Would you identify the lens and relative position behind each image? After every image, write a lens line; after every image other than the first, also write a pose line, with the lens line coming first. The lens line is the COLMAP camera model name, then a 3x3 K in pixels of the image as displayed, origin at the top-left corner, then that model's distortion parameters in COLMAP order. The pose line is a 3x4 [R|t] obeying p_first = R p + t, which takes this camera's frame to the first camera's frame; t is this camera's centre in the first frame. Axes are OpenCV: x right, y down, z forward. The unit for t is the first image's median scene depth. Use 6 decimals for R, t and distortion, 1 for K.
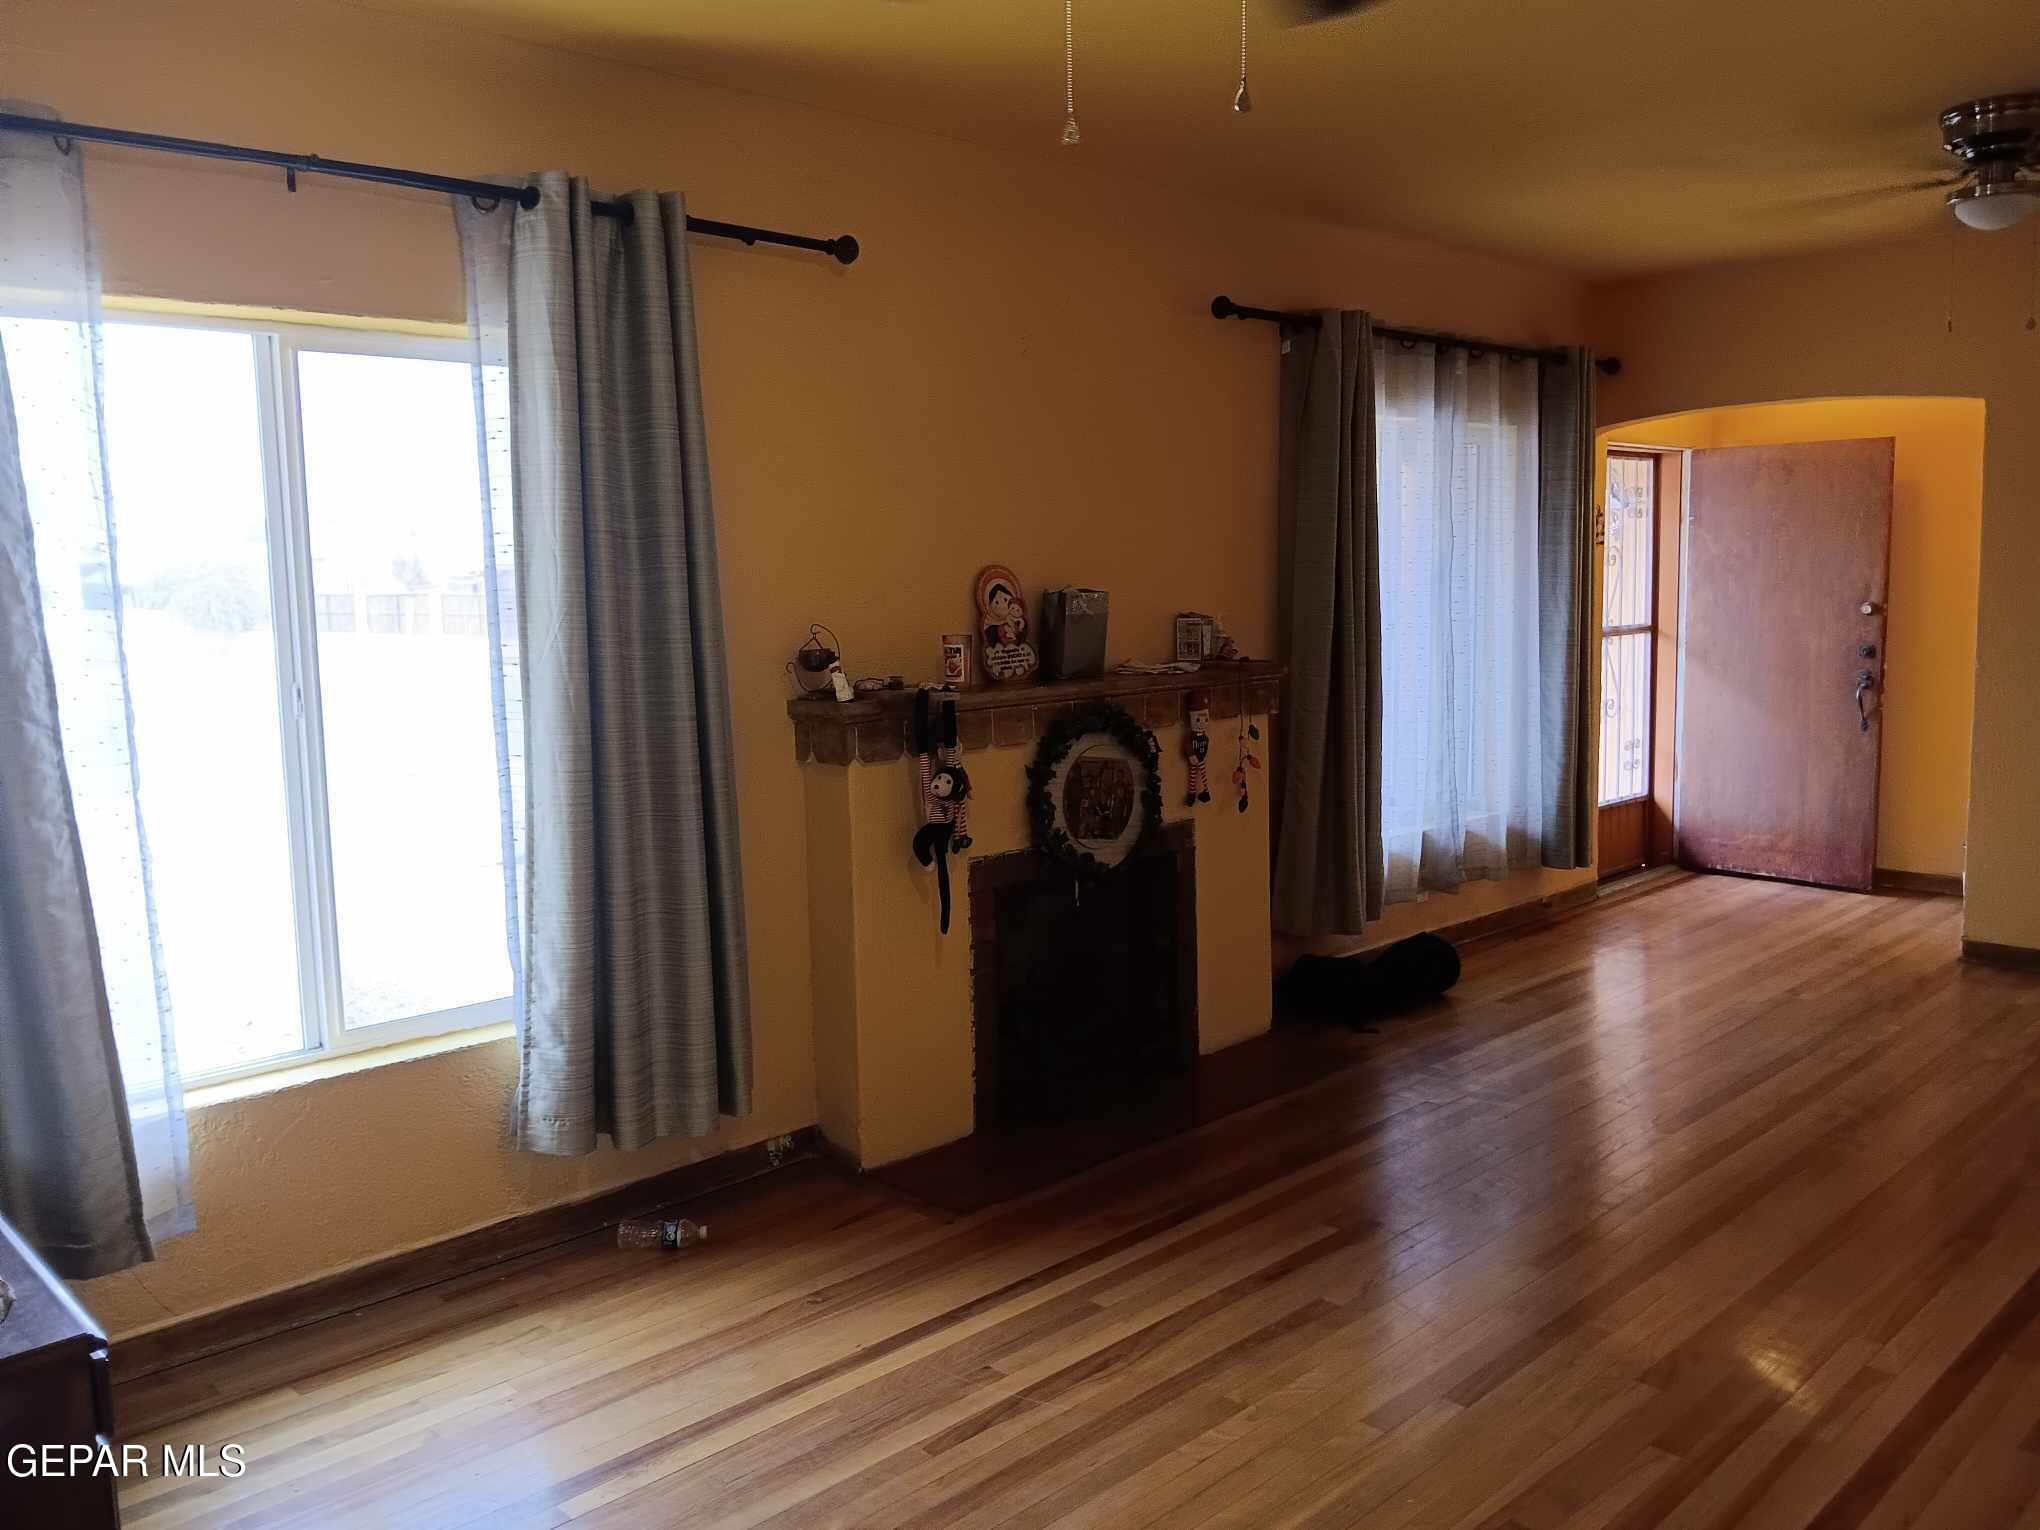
lens RADIAL K [[1656.3, 0, 1020.0], [0, 1656.3, 765.0], [0, 0, 1]] dist [-0.030072, 0.006177]
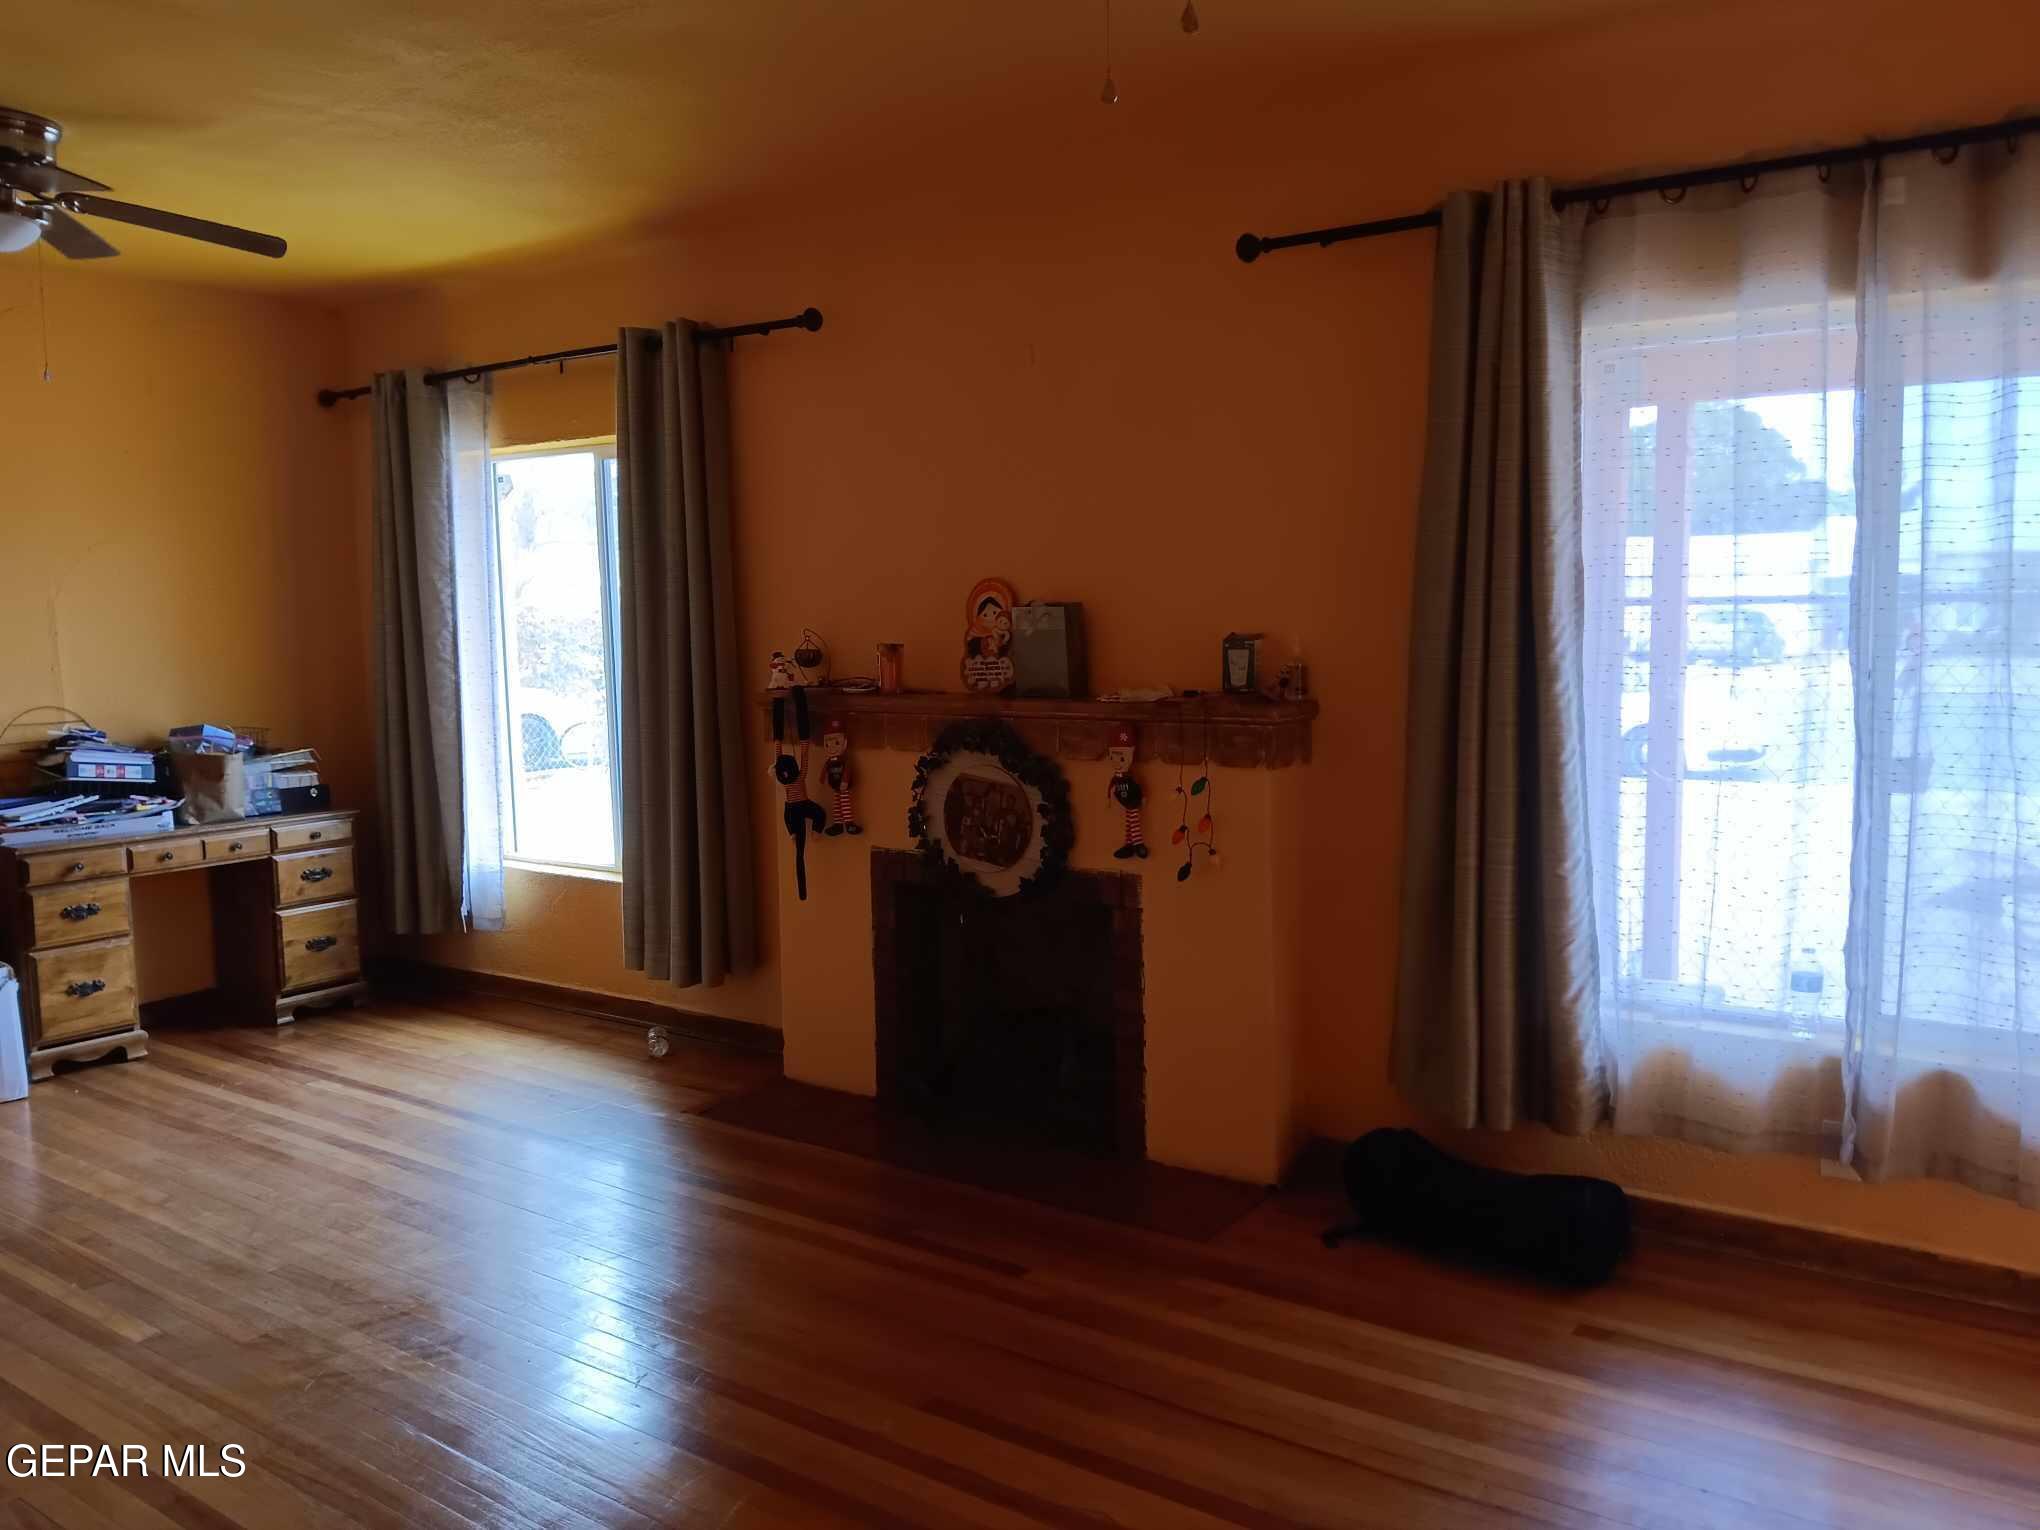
lens RADIAL K [[1606.3, 0, 1020.0], [0, 1606.3, 765.0], [0, 0, 1]] dist [0.037877, -0.052841]
pose [[0.160921, 0.109770, -0.980844, 0.963644], [-0.106817, 0.989895, 0.093258, -0.101034], [0.981170, 0.089763, 0.171021, 0.848065]]
